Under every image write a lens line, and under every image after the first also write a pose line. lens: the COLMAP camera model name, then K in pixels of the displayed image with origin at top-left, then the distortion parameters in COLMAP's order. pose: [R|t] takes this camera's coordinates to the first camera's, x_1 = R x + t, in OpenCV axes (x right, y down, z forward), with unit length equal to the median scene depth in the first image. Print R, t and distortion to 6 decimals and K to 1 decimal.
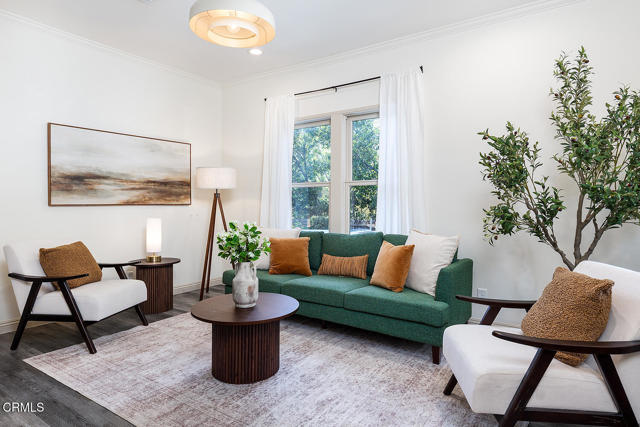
lens RADIAL K [[374.7, 0, 324.2], [0, 374.7, 206.1], [0, 0, 1]] dist [0.007132, -0.001552]
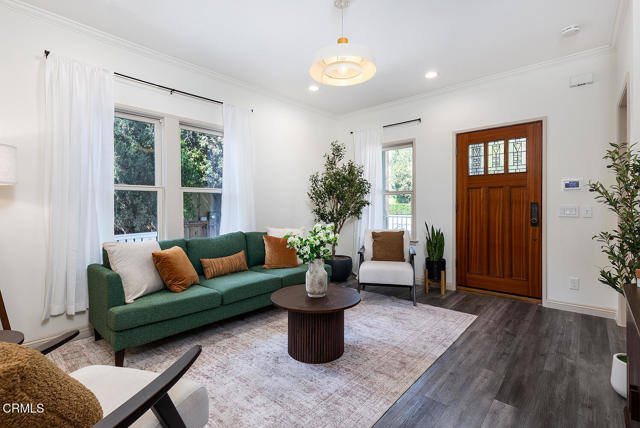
lens RADIAL K [[301.1, 0, 318.6], [0, 301.1, 203.7], [0, 0, 1]] dist [0.003257, 0.000114]
pose [[0.139264, 0.006803, 0.990232, -0.983506], [0.020105, 0.999751, -0.009696, -0.008701], [-0.990051, 0.021259, 0.139093, 0.738508]]
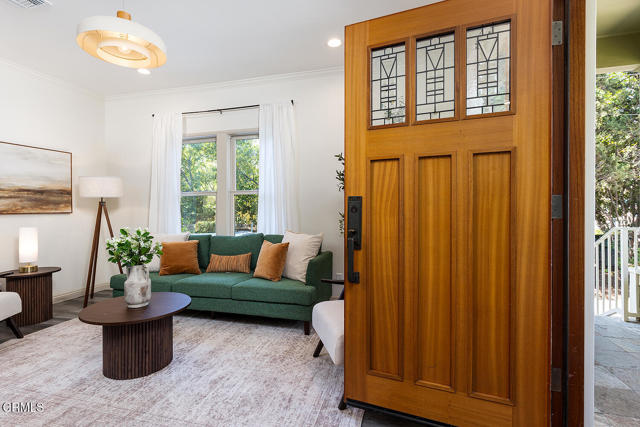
lens RADIAL K [[315.6, 0, 315.1], [0, 315.6, 208.4], [0, 0, 1]] dist [-0.002253, 0.001153]
pose [[0.947016, -0.010692, 0.321007, -0.013637], [0.014172, 0.999863, -0.008505, 0.000278], [-0.320873, 0.012604, 0.947038, -0.024563]]
